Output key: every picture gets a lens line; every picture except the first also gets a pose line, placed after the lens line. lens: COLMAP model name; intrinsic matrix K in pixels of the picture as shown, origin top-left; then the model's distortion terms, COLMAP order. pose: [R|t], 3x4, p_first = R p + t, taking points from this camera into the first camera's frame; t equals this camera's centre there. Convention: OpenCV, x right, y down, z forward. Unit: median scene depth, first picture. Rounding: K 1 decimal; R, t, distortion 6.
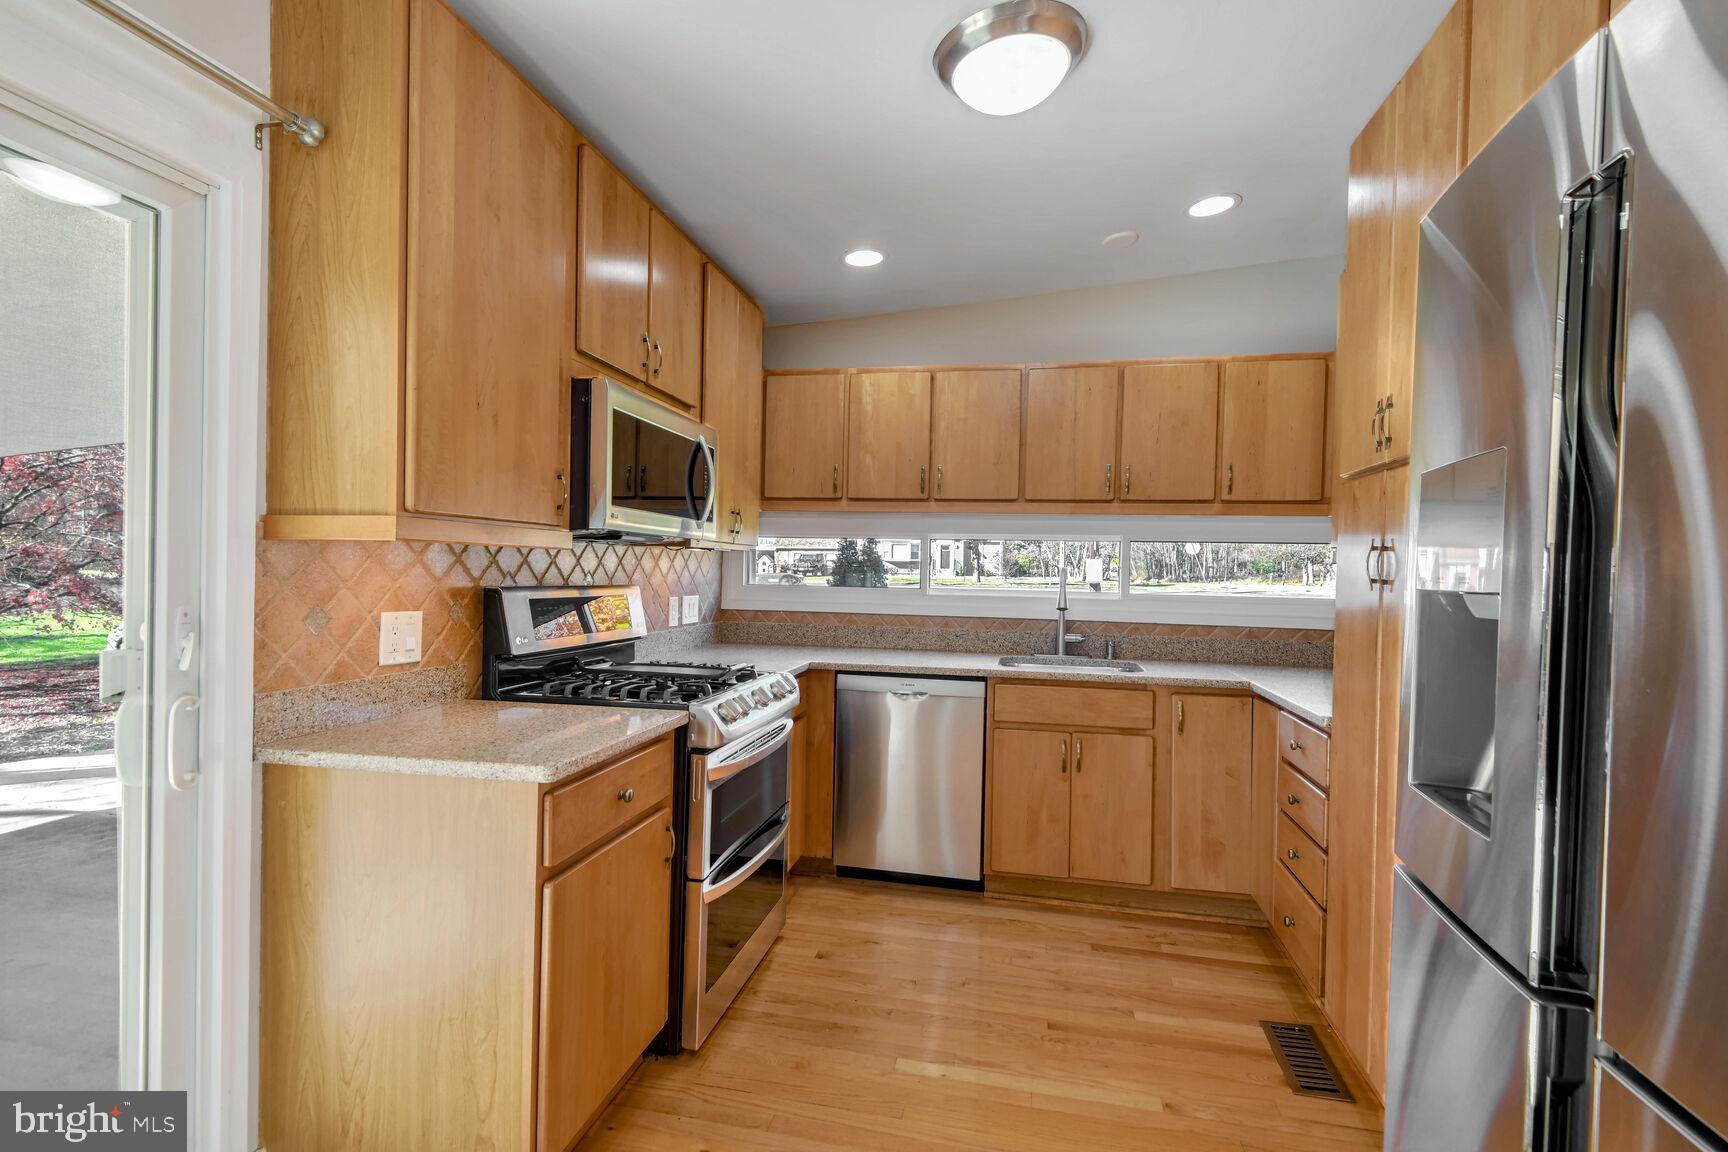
lens RADIAL K [[784.4, 0, 864.0], [0, 784.4, 576.0], [0, 0, 1]] dist [0.000145, 0.000028]
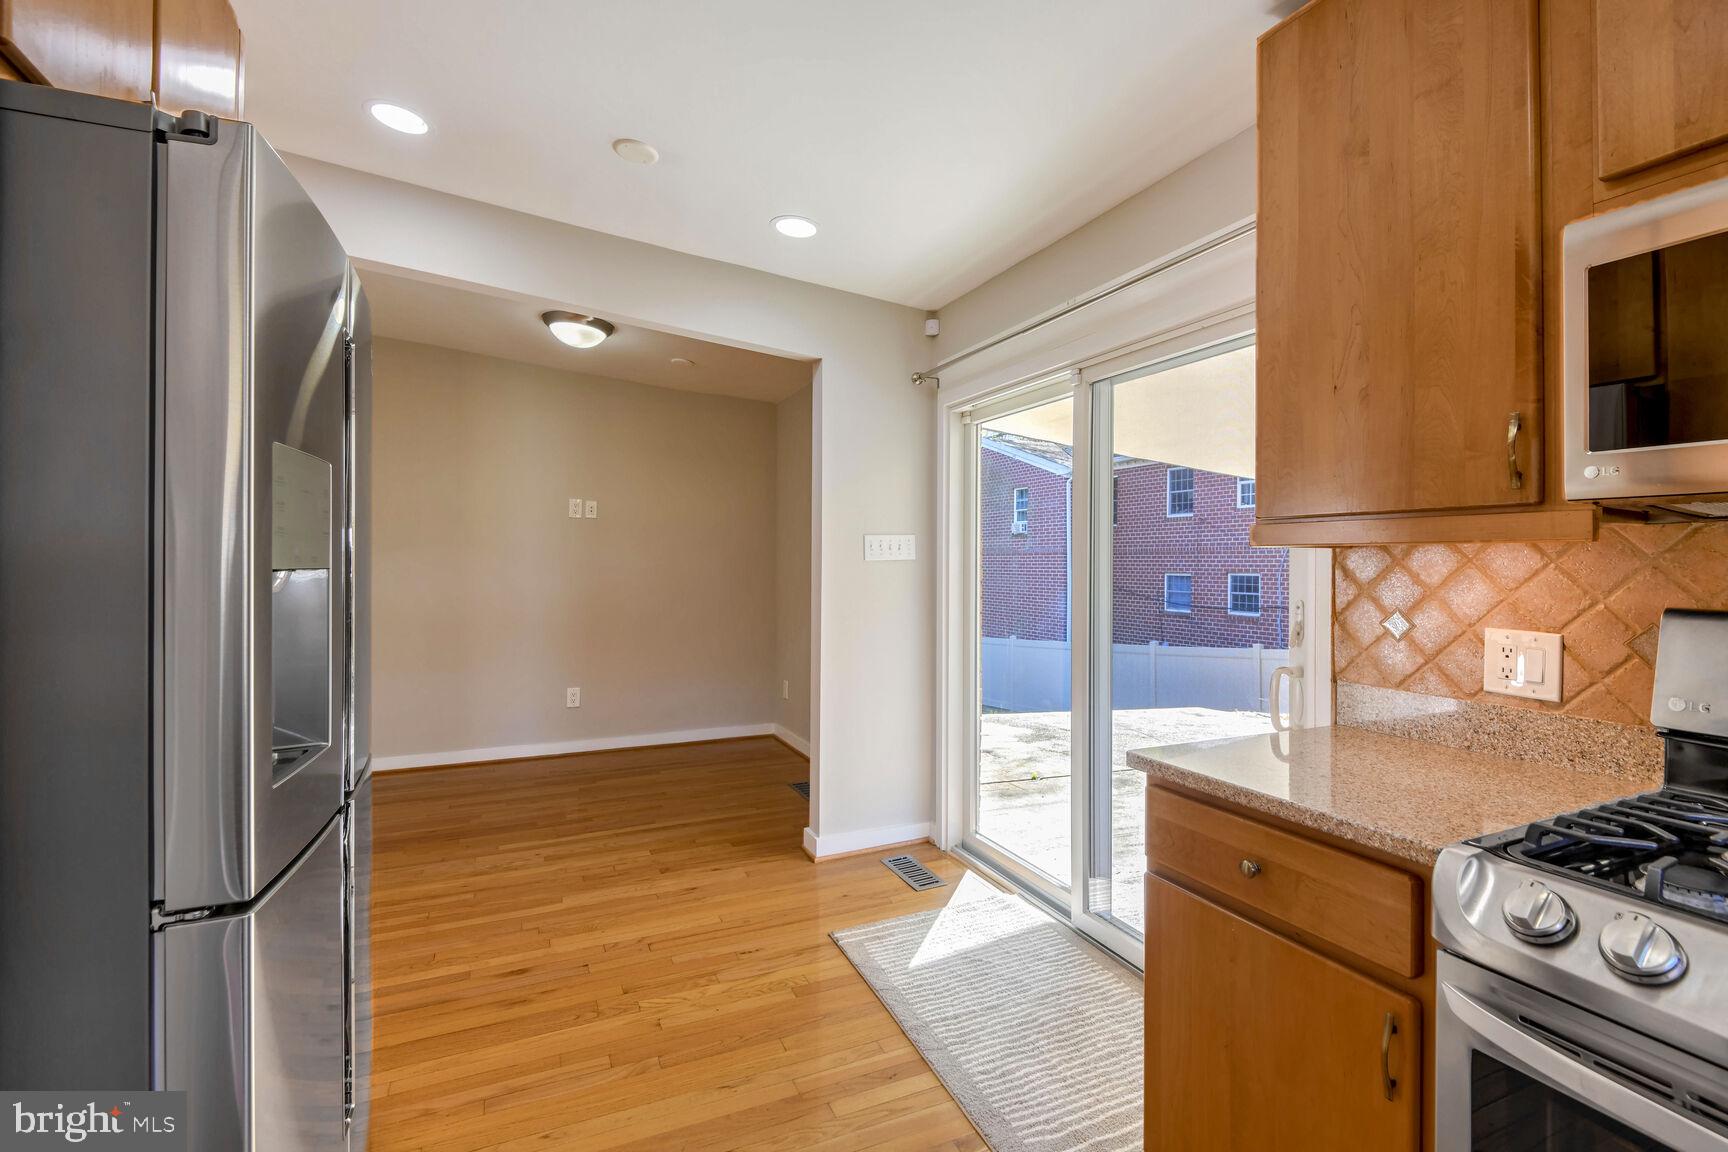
lens RADIAL K [[784.4, 0, 864.0], [0, 784.4, 576.0], [0, 0, 1]] dist [0.000145, 0.000028]
pose [[-0.808347, -0.012665, -0.588570, 0.404671], [-0.020210, 0.999776, 0.006244, -0.000755], [0.588359, 0.016943, -0.808422, 1.233189]]
